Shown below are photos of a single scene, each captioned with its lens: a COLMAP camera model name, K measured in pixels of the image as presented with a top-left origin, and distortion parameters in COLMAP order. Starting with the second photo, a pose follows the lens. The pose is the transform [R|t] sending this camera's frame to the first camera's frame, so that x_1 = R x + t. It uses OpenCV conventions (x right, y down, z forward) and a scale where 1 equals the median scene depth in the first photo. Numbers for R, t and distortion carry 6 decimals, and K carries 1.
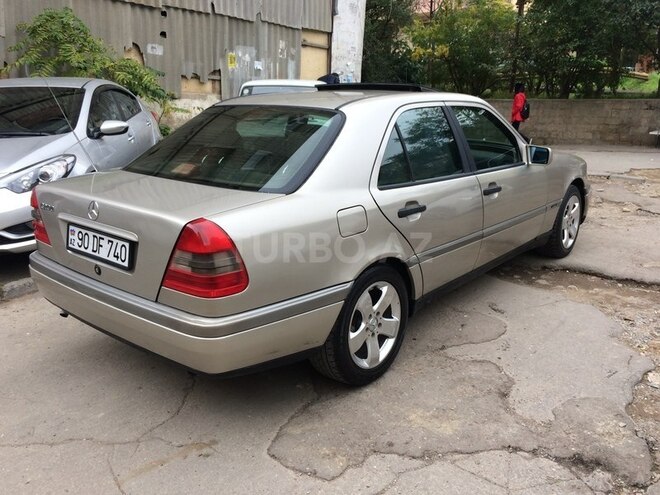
lens RADIAL K [[563.8, 0, 330.0], [0, 563.8, 247.5], [0, 0, 1]] dist [0.009773, 0.005636]
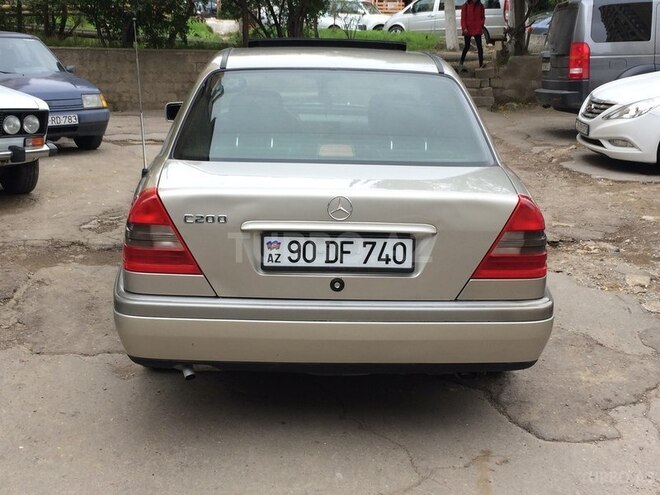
lens RADIAL K [[853.5, 0, 330.0], [0, 853.5, 247.5], [0, 0, 1]] dist [0.009122, 0.018462]
pose [[0.735771, -0.139814, 0.662641, -1.198561], [0.154753, 0.987279, 0.036480, -0.055629], [-0.659312, 0.075705, 0.748048, 0.135043]]
